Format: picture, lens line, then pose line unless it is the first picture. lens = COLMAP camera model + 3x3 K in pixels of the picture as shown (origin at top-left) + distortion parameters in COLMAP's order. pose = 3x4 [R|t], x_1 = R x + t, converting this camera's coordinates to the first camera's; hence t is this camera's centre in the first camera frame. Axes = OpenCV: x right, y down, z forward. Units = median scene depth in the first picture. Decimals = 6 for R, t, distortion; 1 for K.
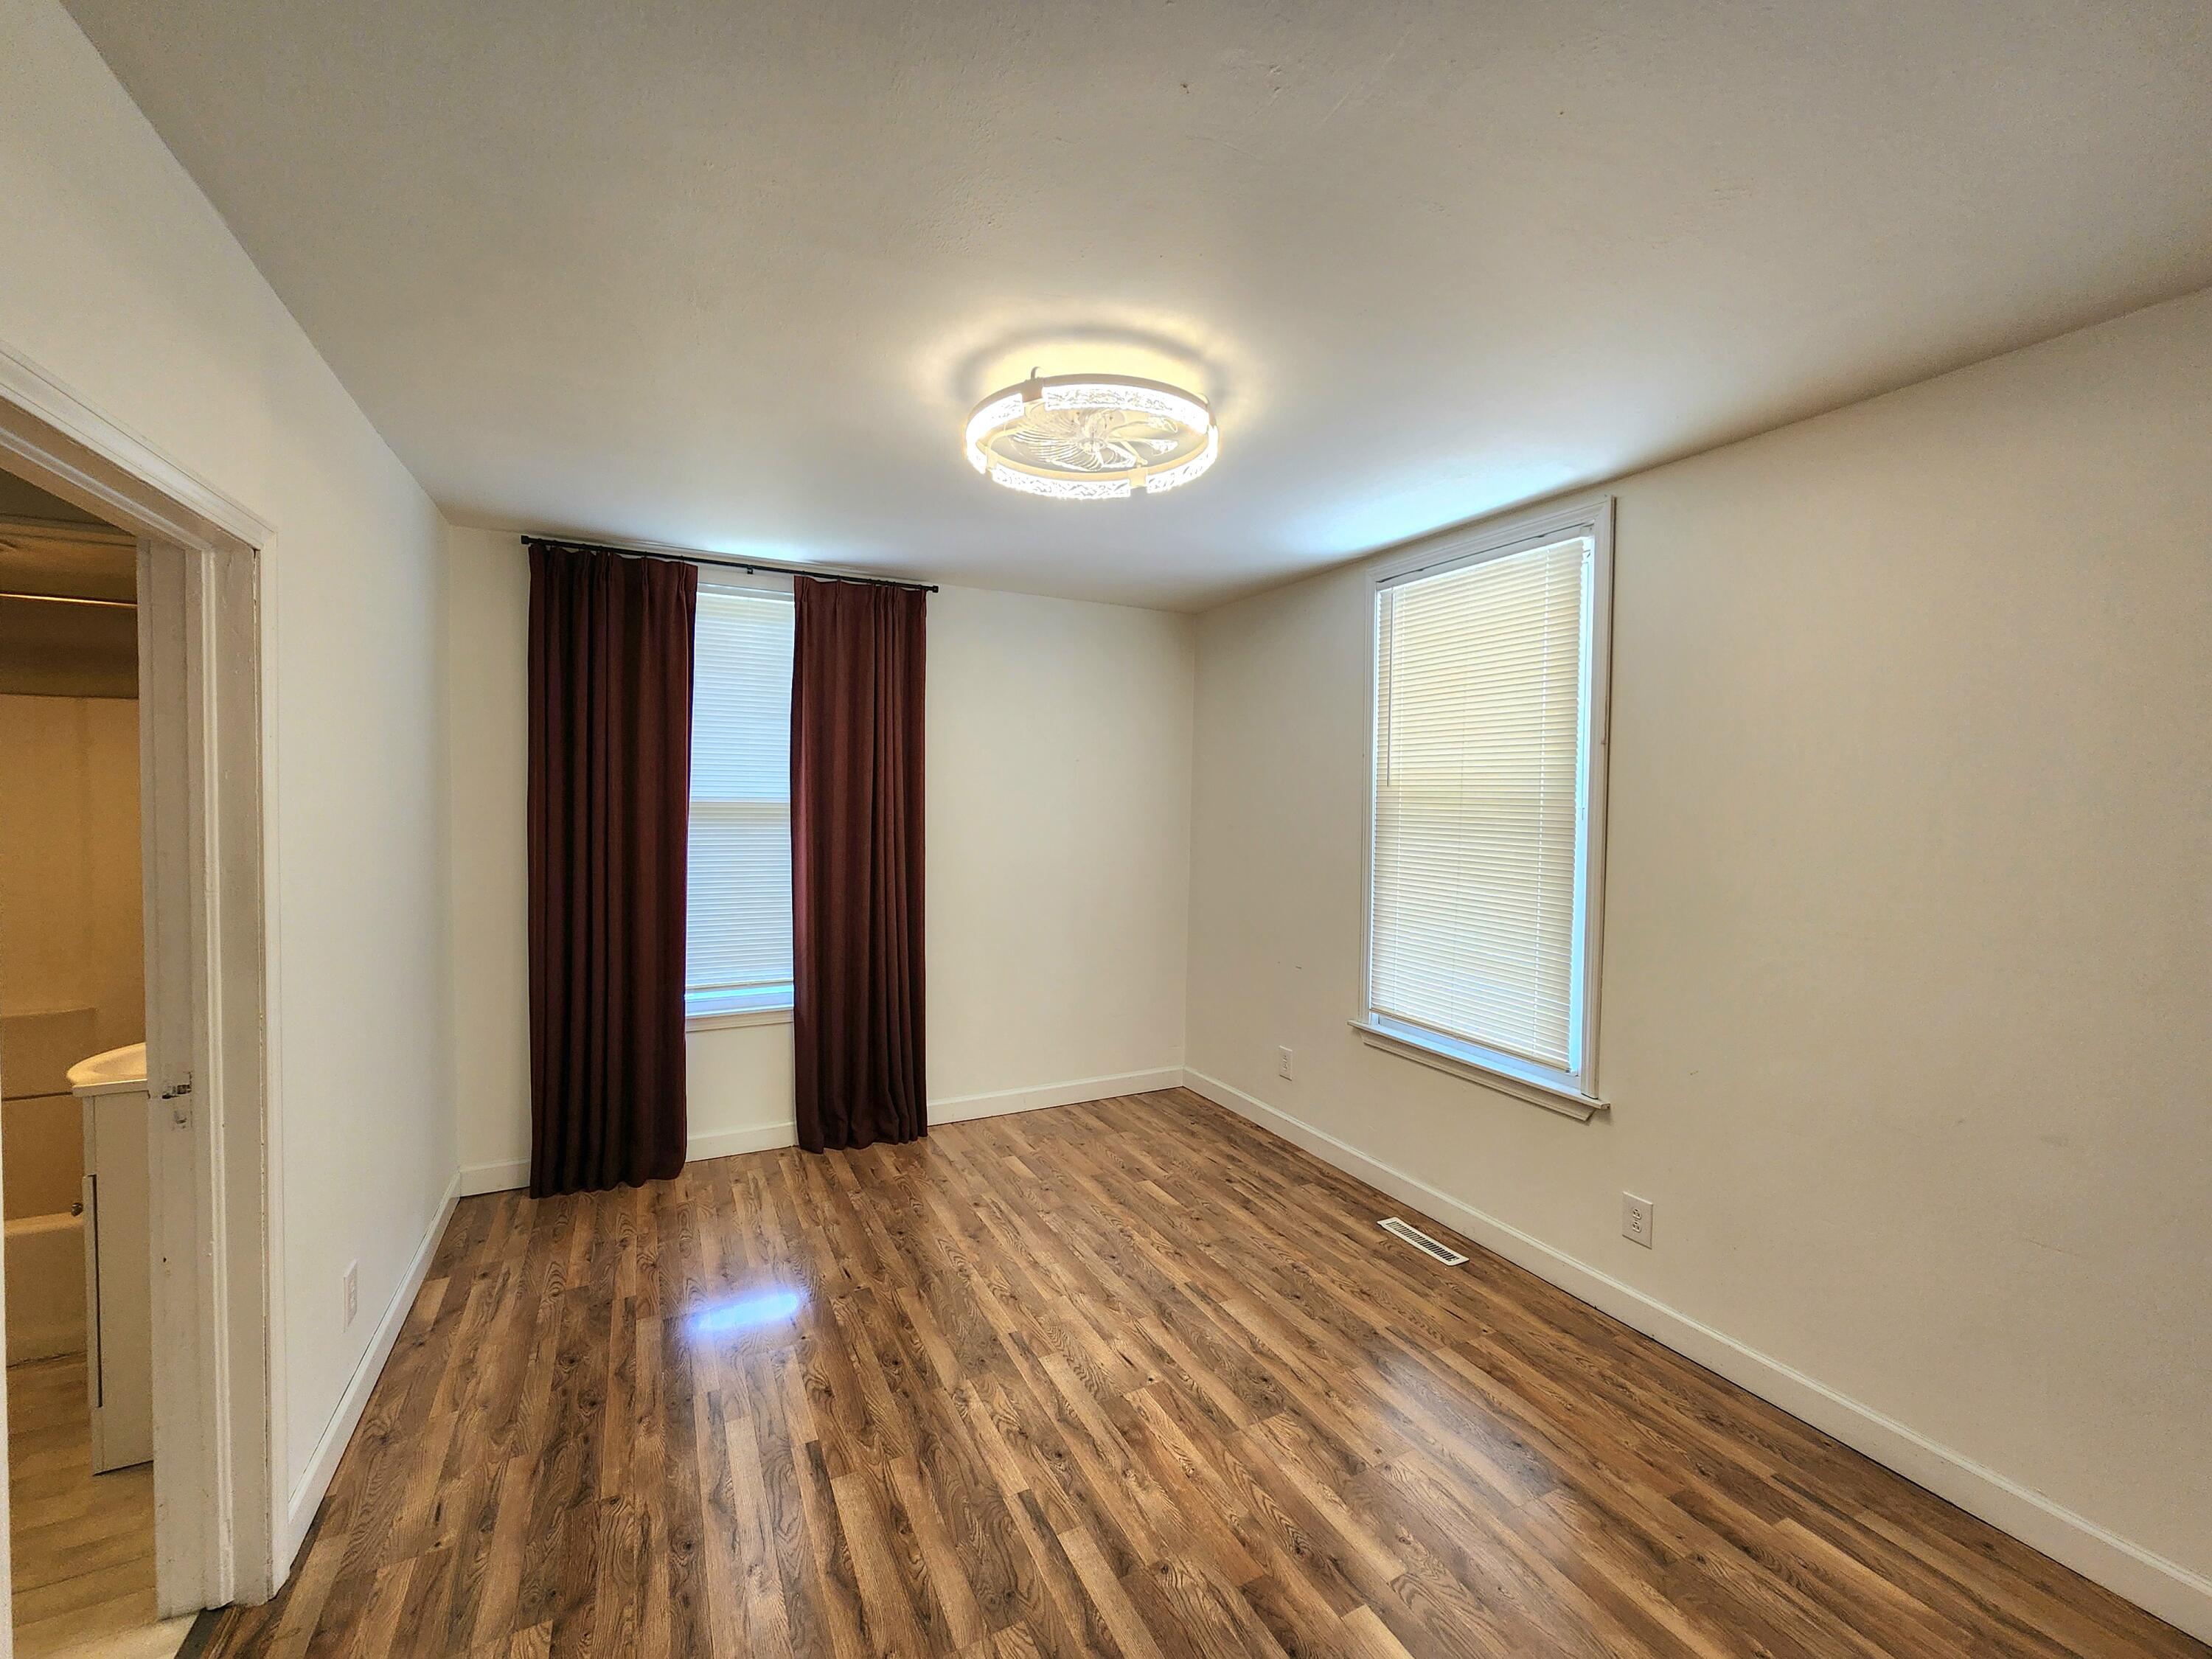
lens RADIAL K [[909.5, 0, 1112.6], [0, 909.5, 828.6], [0, 0, 1]] dist [0.000196, -0.000673]
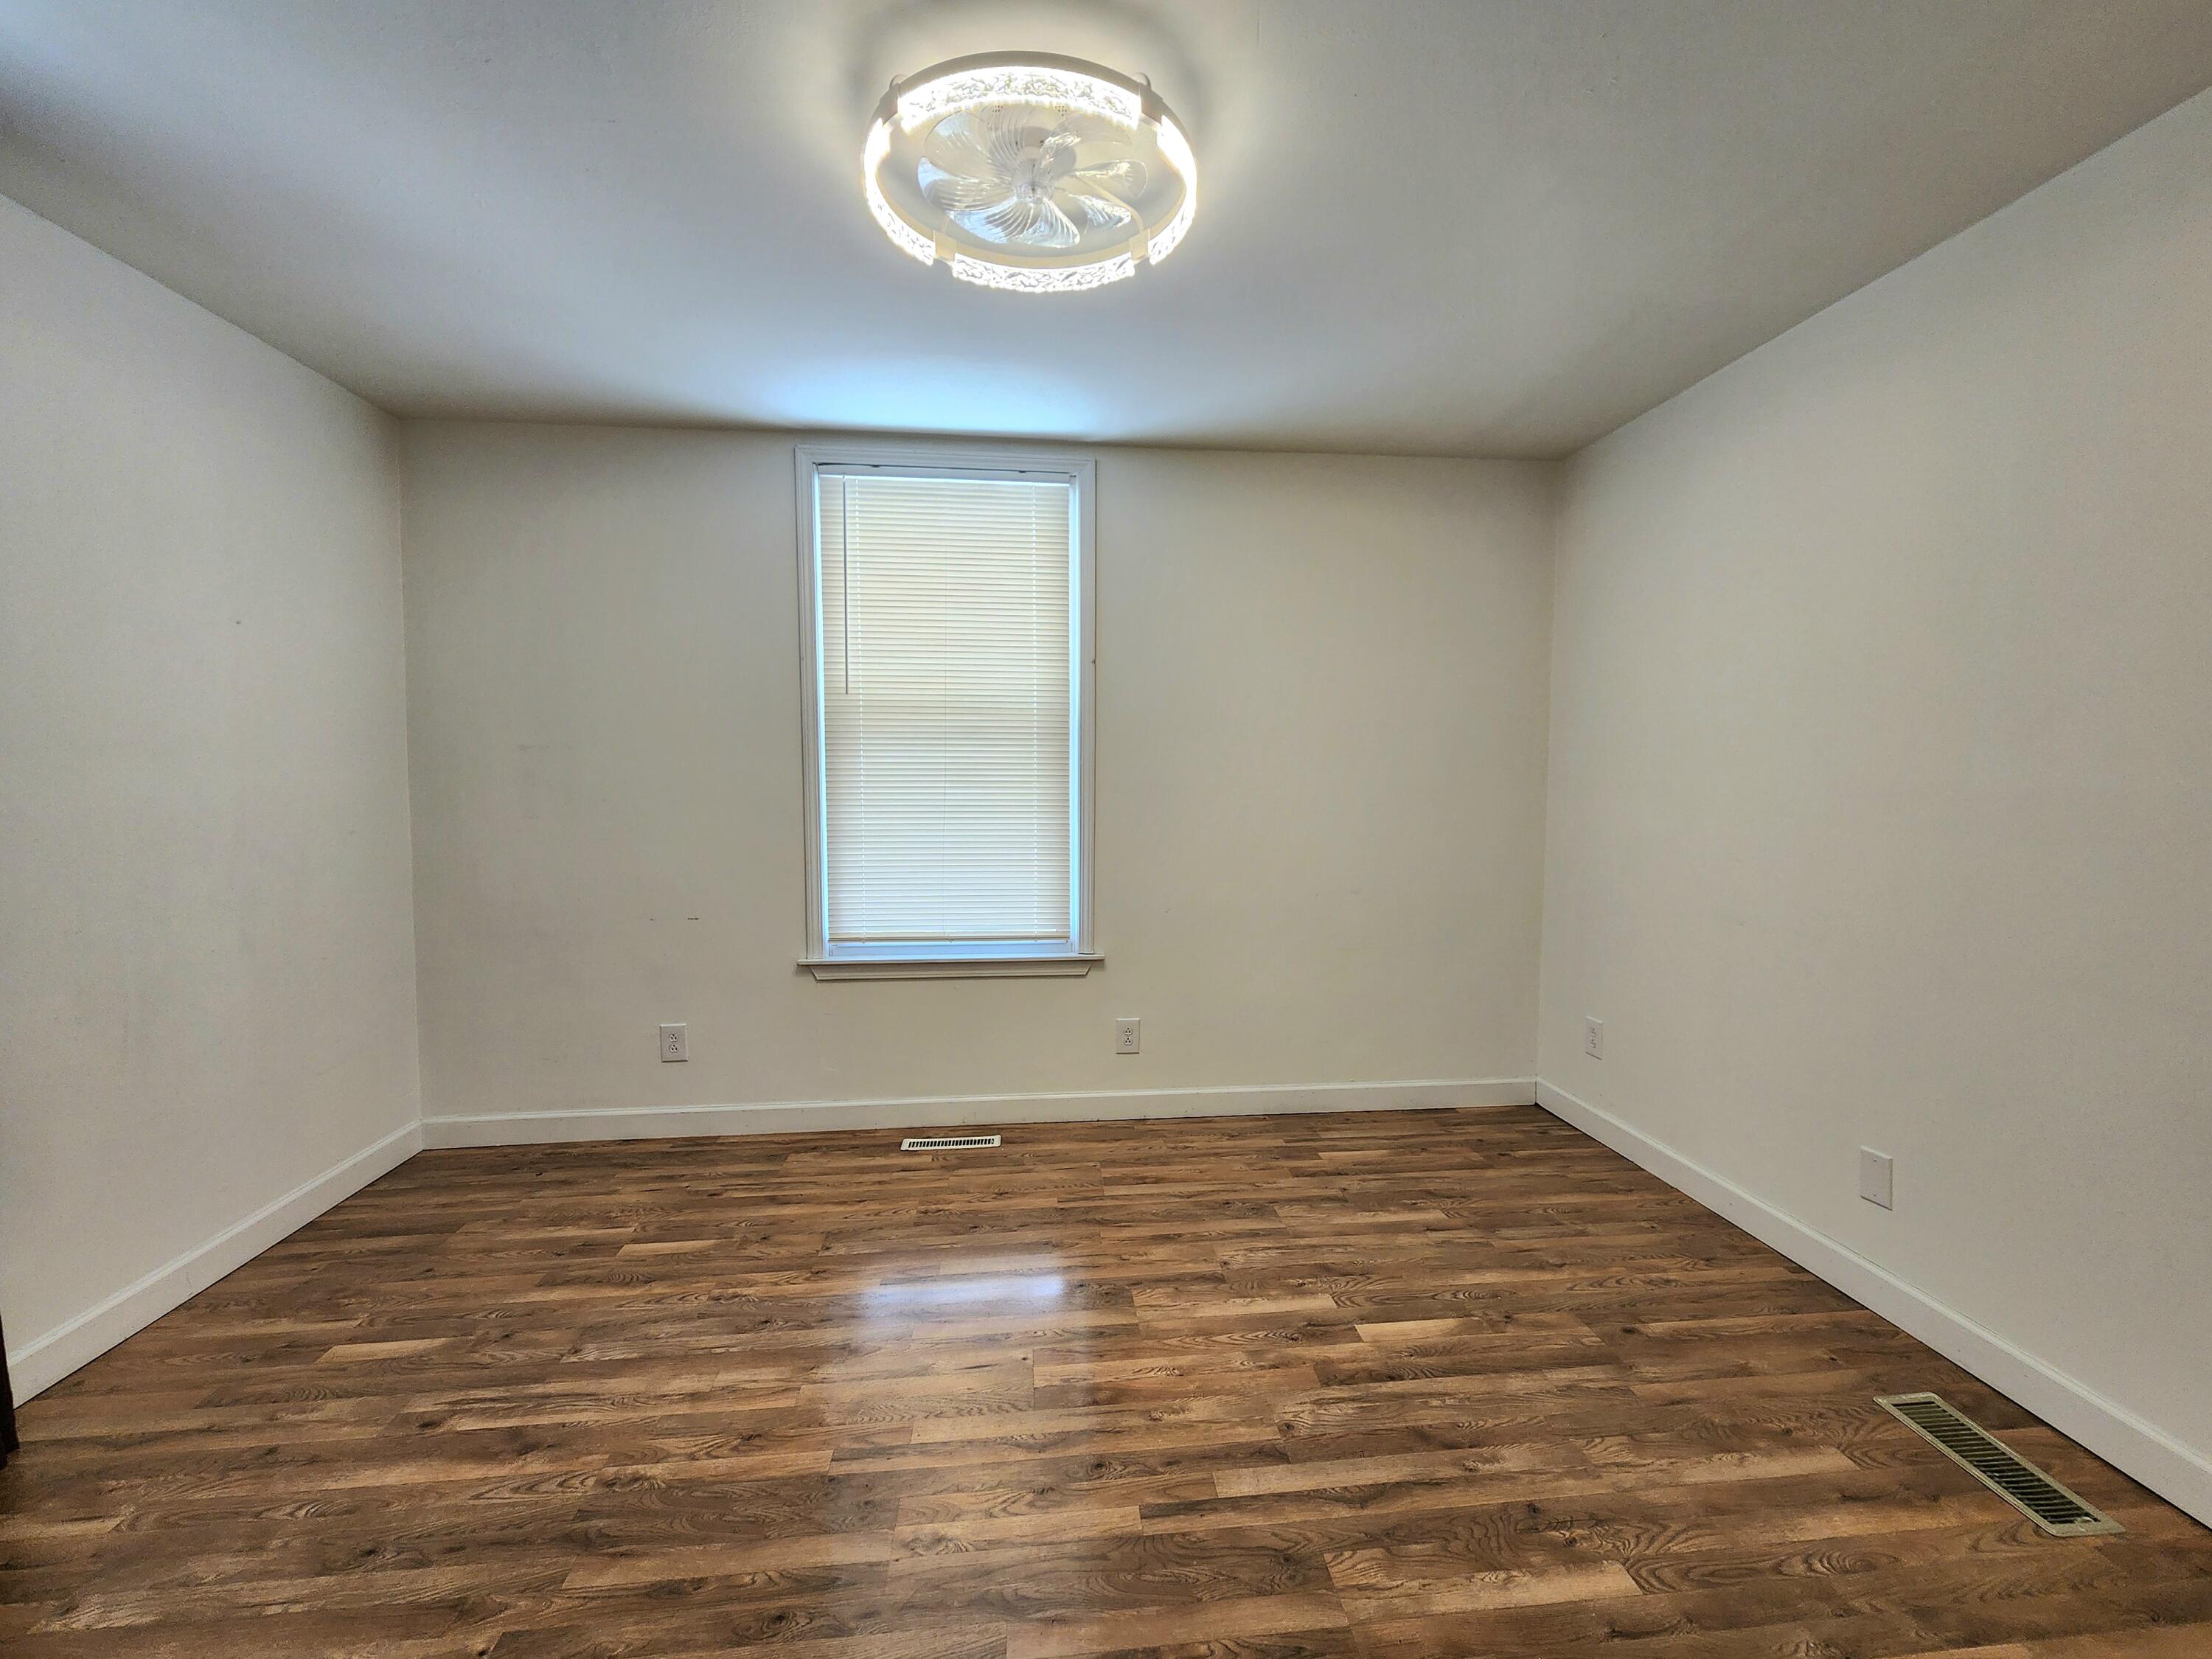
lens RADIAL K [[909.5, 0, 1117.7], [0, 909.5, 828.3], [0, 0, 1]] dist [0.000196, -0.000673]
pose [[0.363217, -0.071691, 0.928942, -0.638387], [0.035477, 0.997376, 0.063101, 0.056387], [-0.931029, 0.010036, 0.364807, 0.565508]]
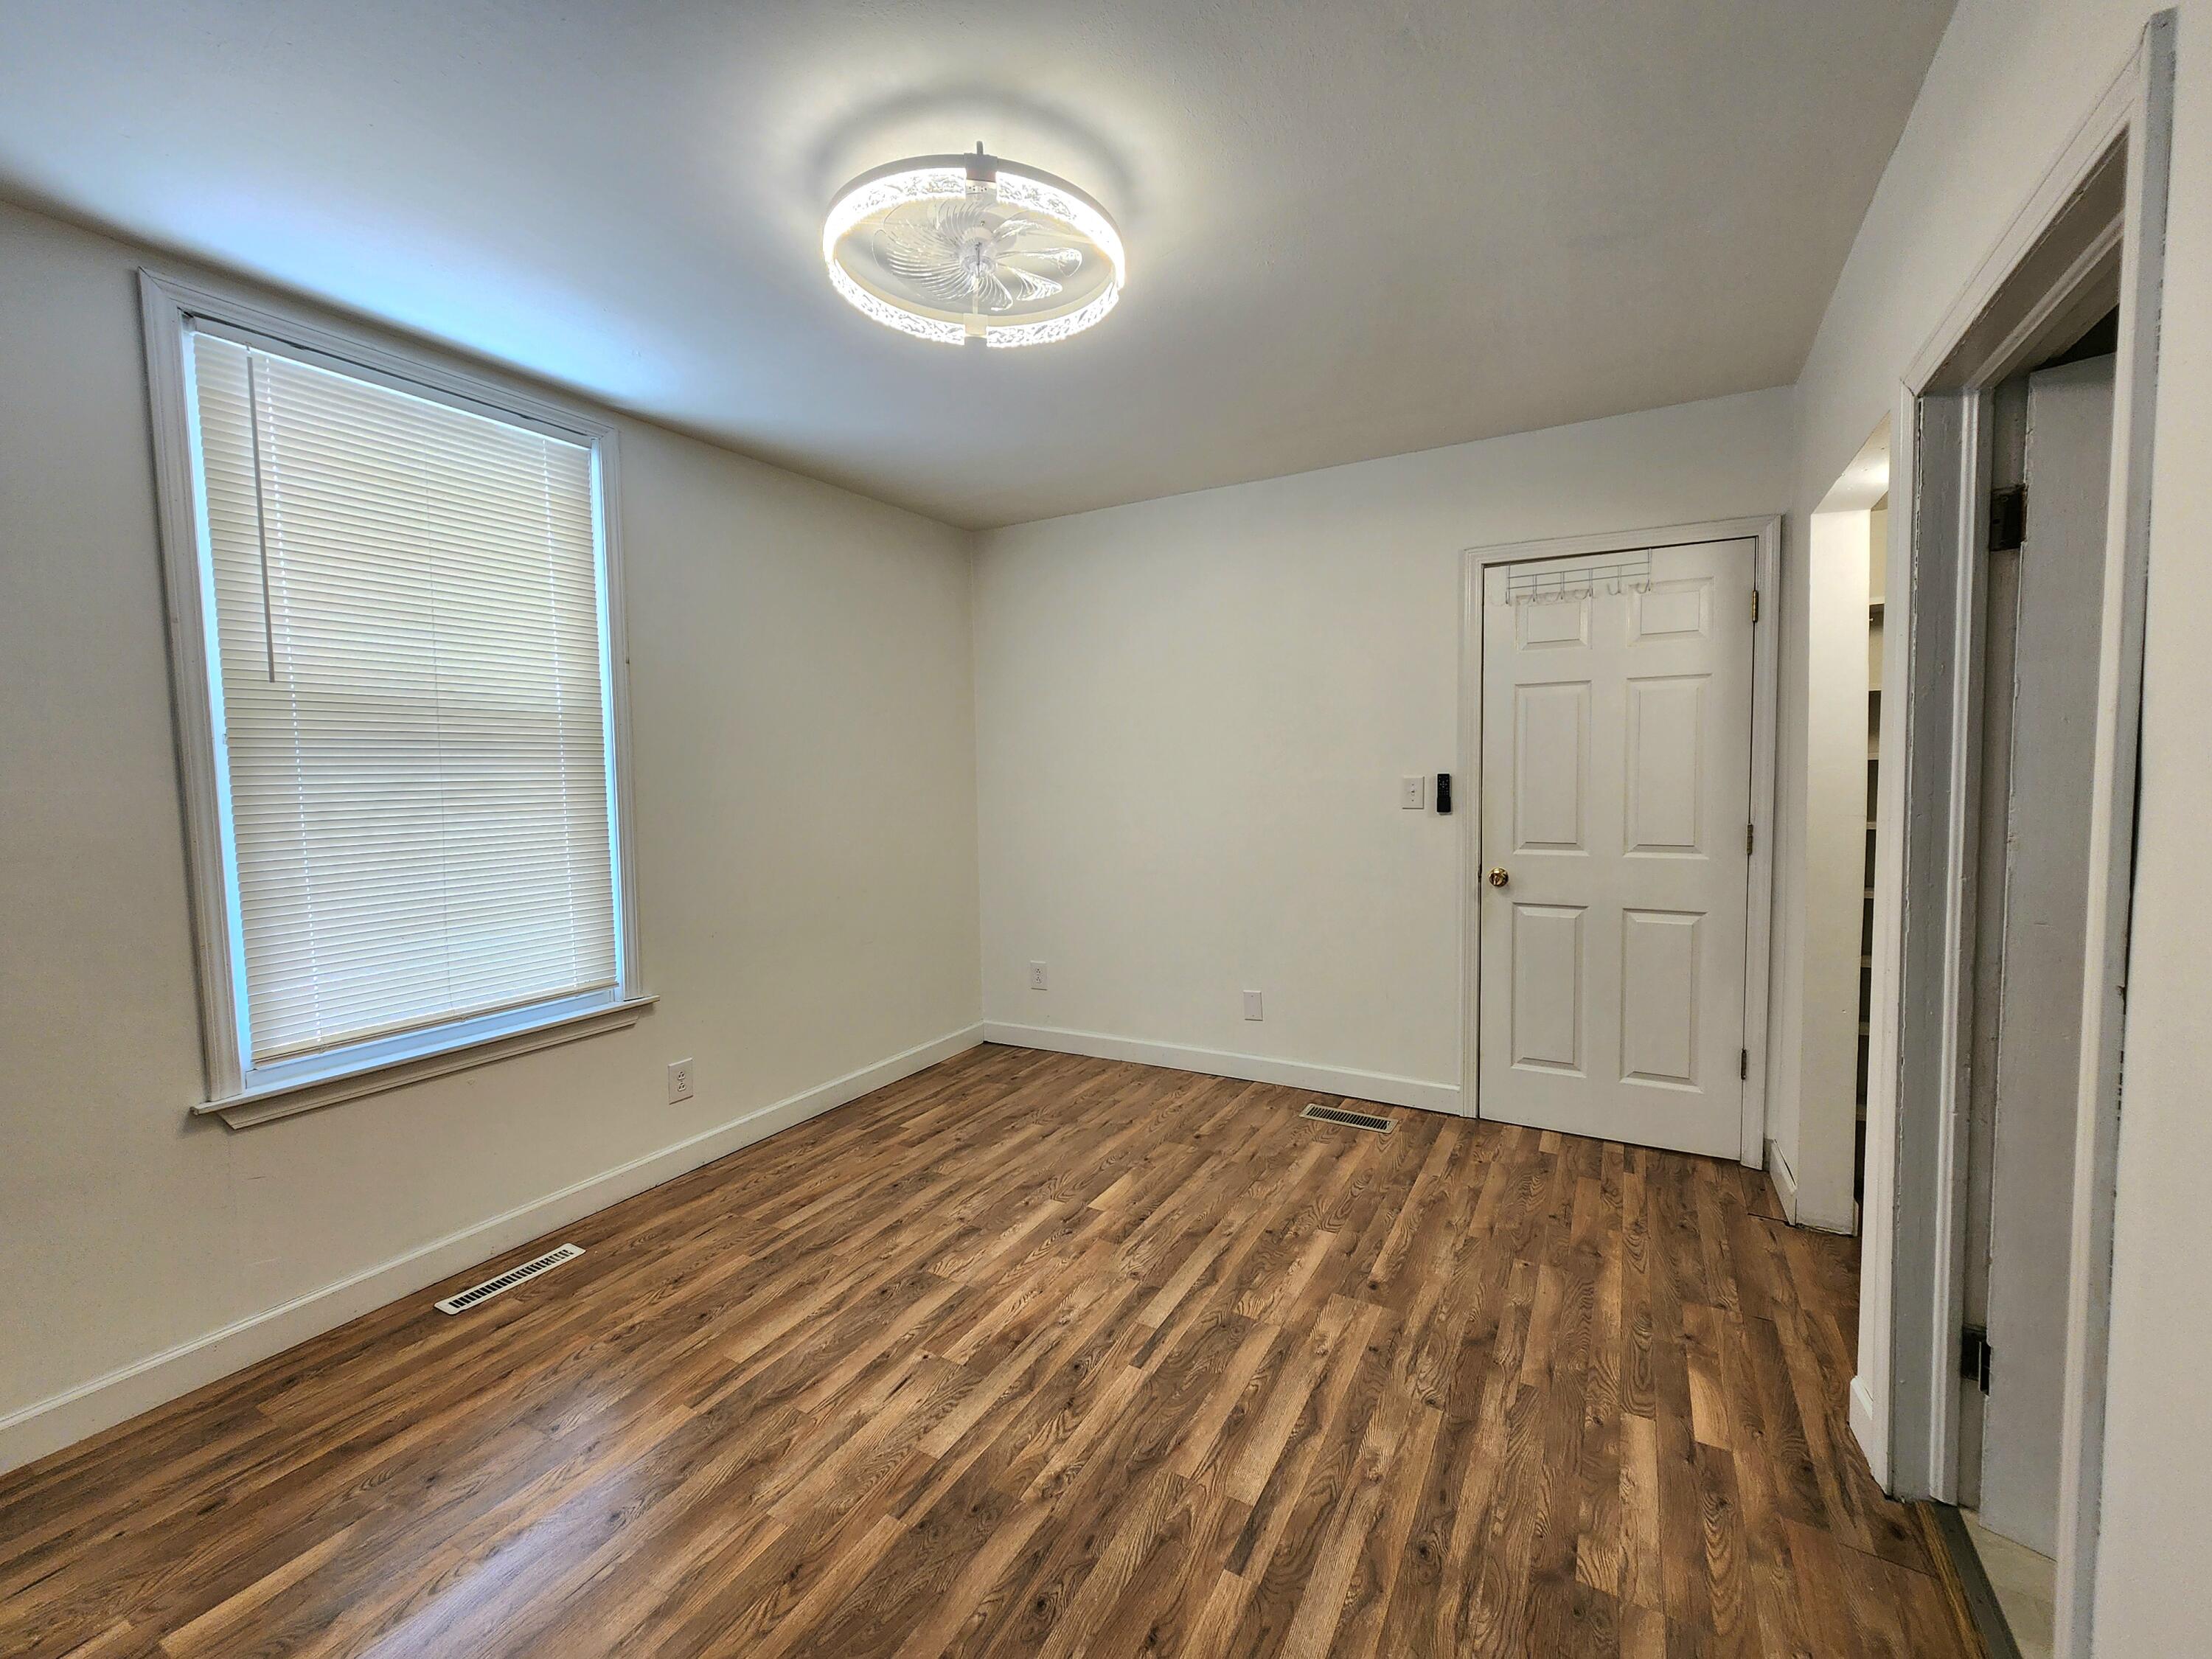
lens RADIAL K [[909.5, 0, 1111.9], [0, 909.5, 830.1], [0, 0, 1]] dist [0.000196, -0.000673]
pose [[-0.549924, -0.061080, 0.832978, -0.709913], [0.039640, 0.994290, 0.099078, 0.018807], [-0.834273, 0.087505, -0.544363, 1.202029]]
